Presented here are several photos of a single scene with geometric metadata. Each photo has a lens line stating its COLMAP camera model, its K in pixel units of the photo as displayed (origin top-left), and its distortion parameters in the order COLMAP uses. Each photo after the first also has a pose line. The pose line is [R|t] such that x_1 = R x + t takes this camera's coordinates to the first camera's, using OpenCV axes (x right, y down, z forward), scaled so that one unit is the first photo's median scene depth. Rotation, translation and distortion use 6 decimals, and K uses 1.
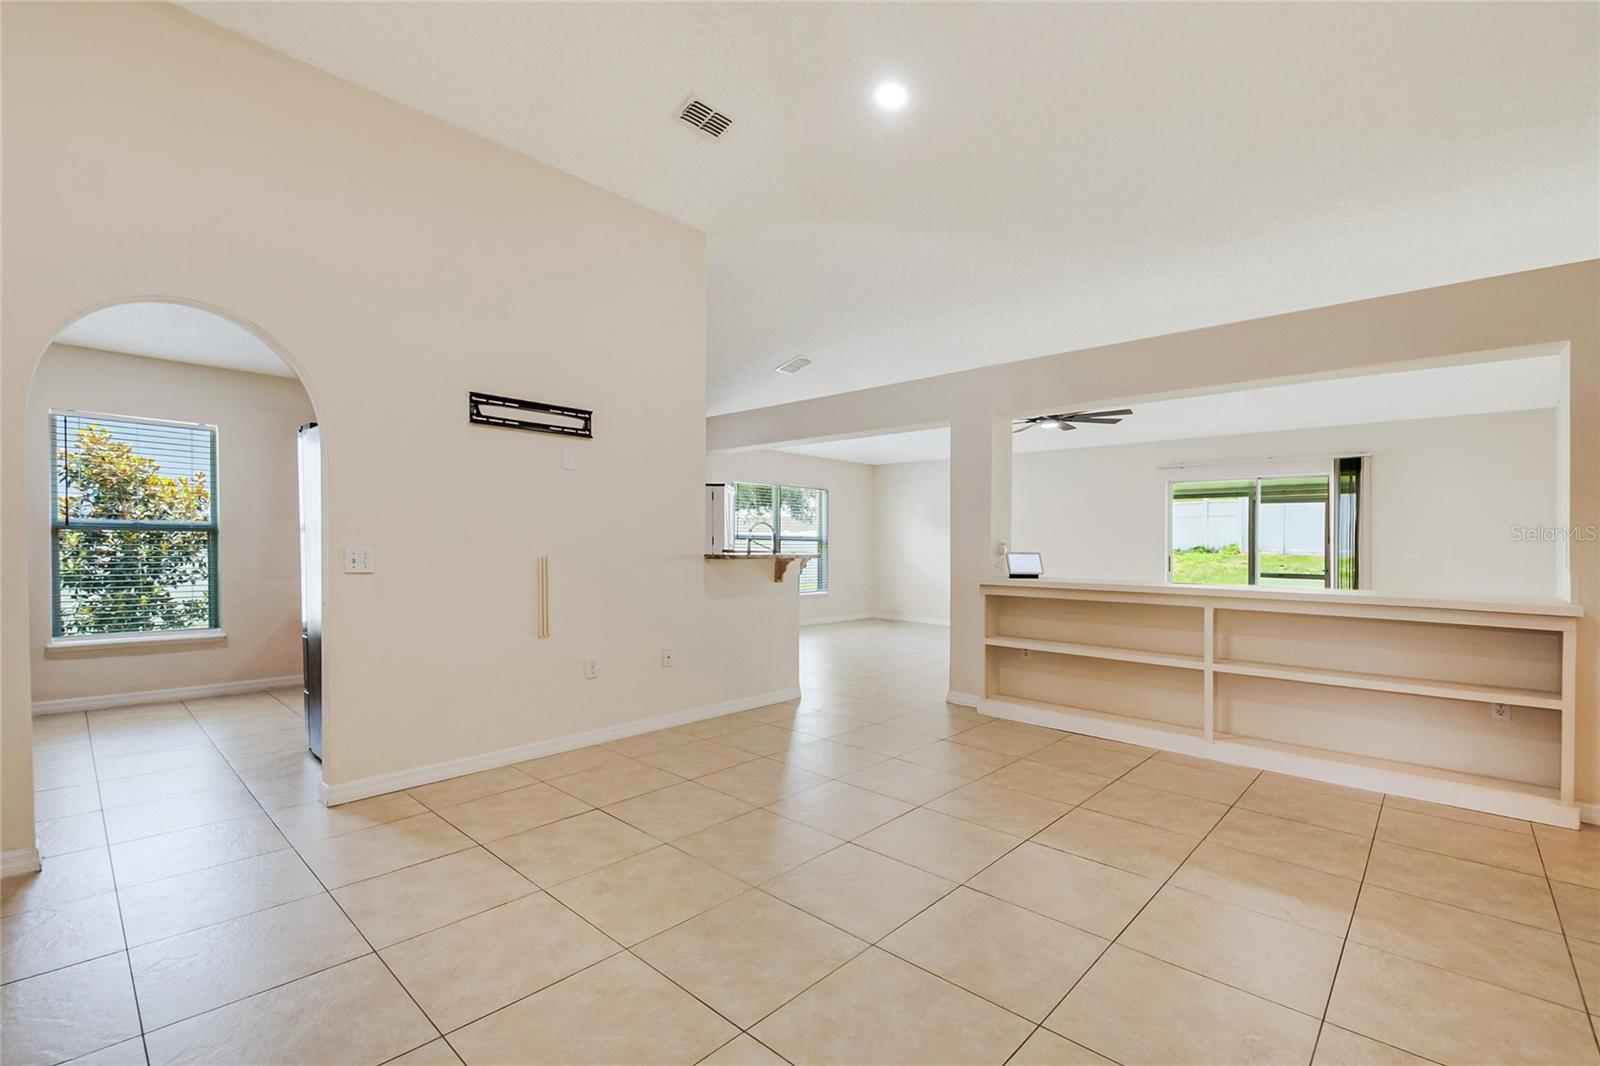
lens RADIAL K [[703.6, 0, 803.3], [0, 703.6, 541.1], [0, 0, 1]] dist [0.000285, -0.000058]
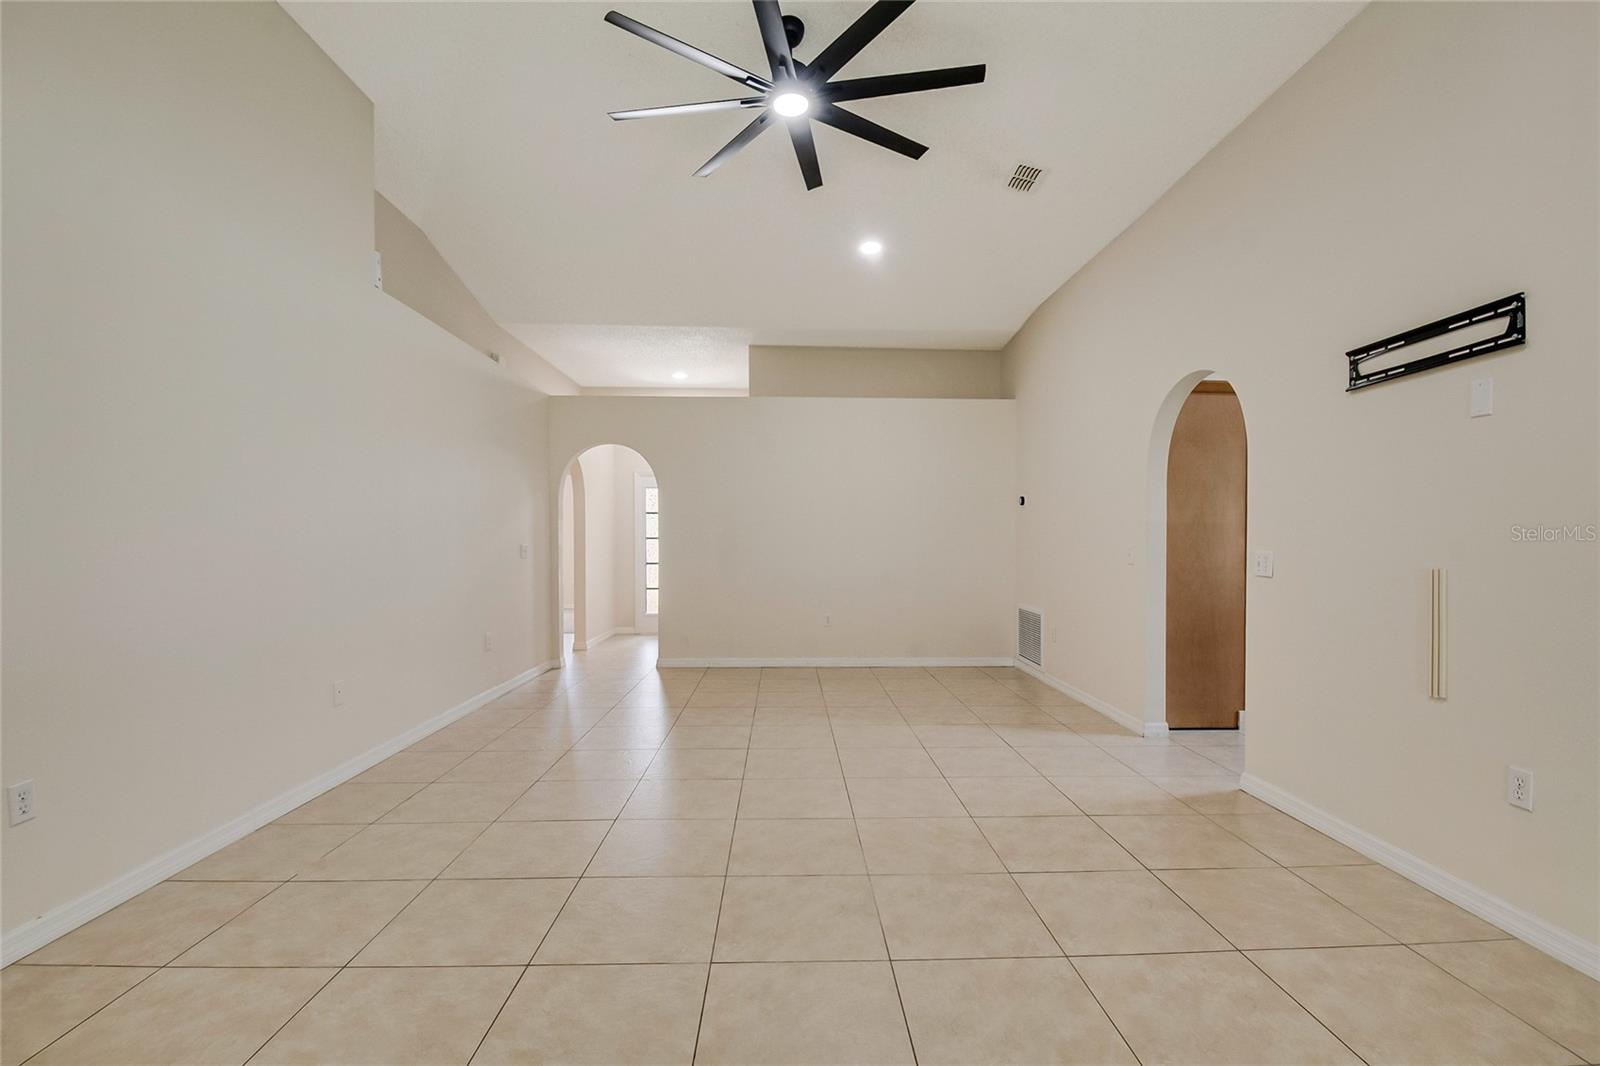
lens RADIAL K [[689.8, 0, 805.4], [0, 689.8, 551.0], [0, 0, 1]] dist [0.001256, 0.000056]
pose [[-0.702673, 0.001424, -0.711512, 0.470378], [-0.002931, 0.999984, 0.004896, 0.005029], [0.711507, 0.005526, -0.702657, 1.072789]]
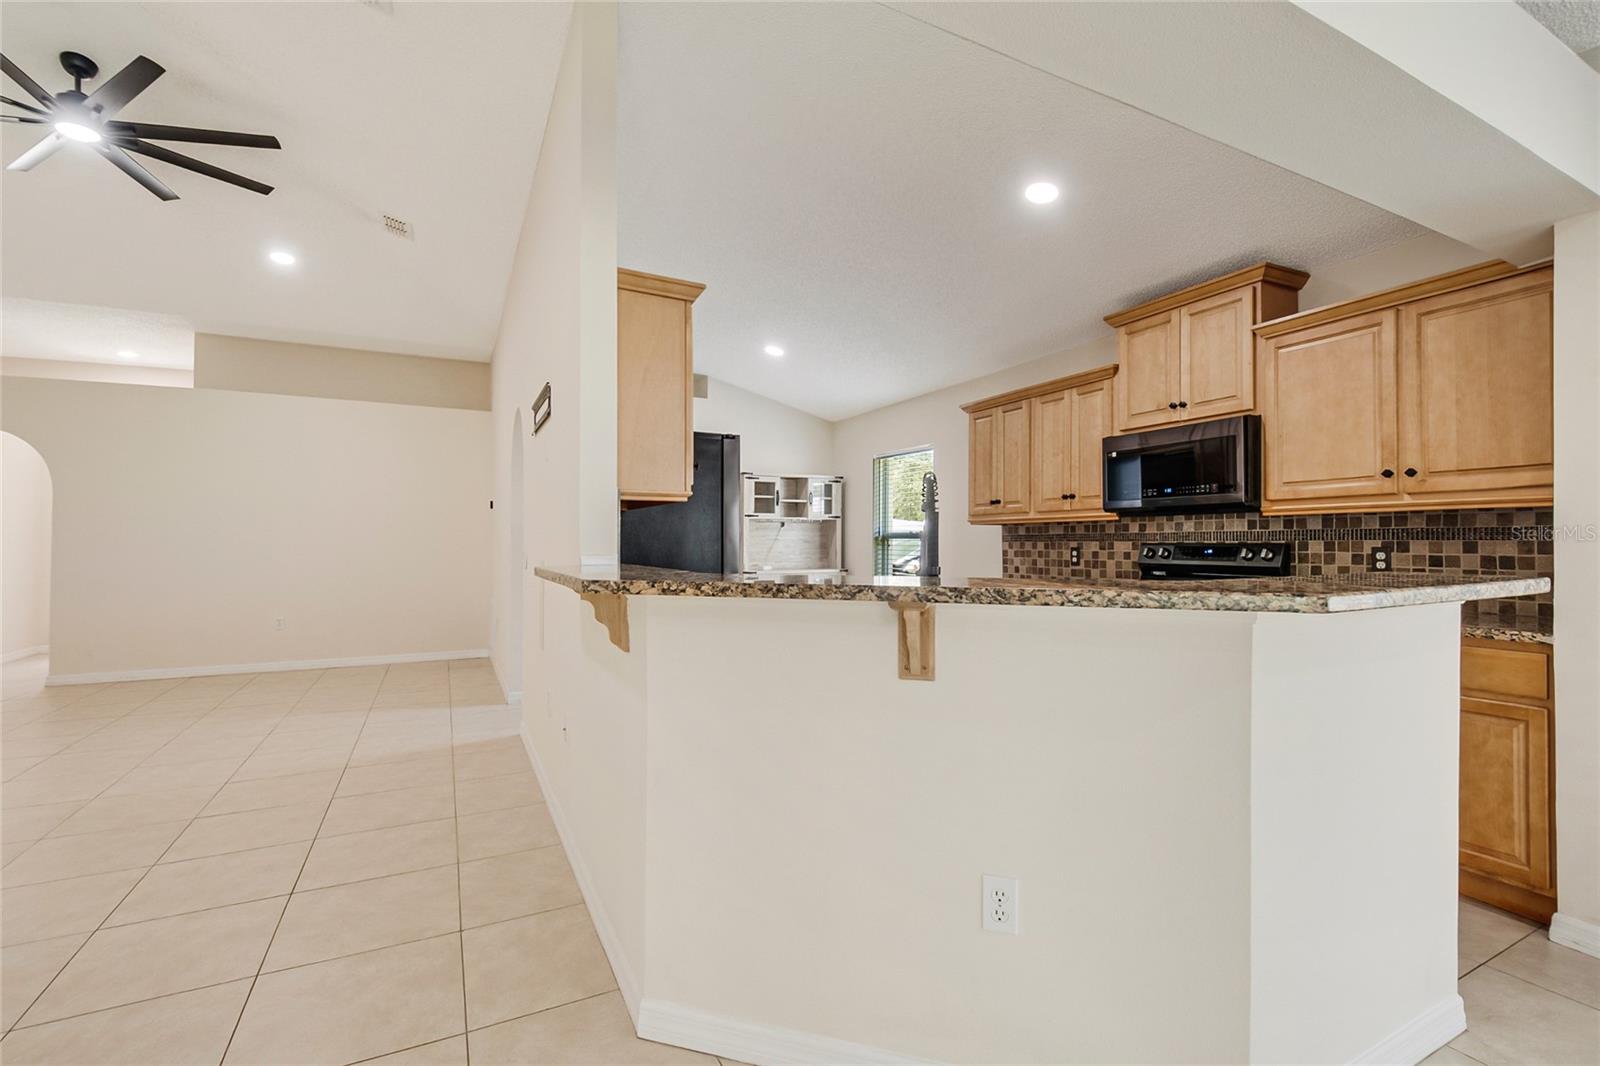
lens RADIAL K [[703.6, 0, 803.3], [0, 703.6, 541.1], [0, 0, 1]] dist [0.000285, -0.000058]
pose [[-0.338245, -0.004435, -0.941048, 0.391807], [0.002862, 0.999979, -0.005742, -0.000552], [0.941054, -0.004635, -0.338225, 1.707536]]
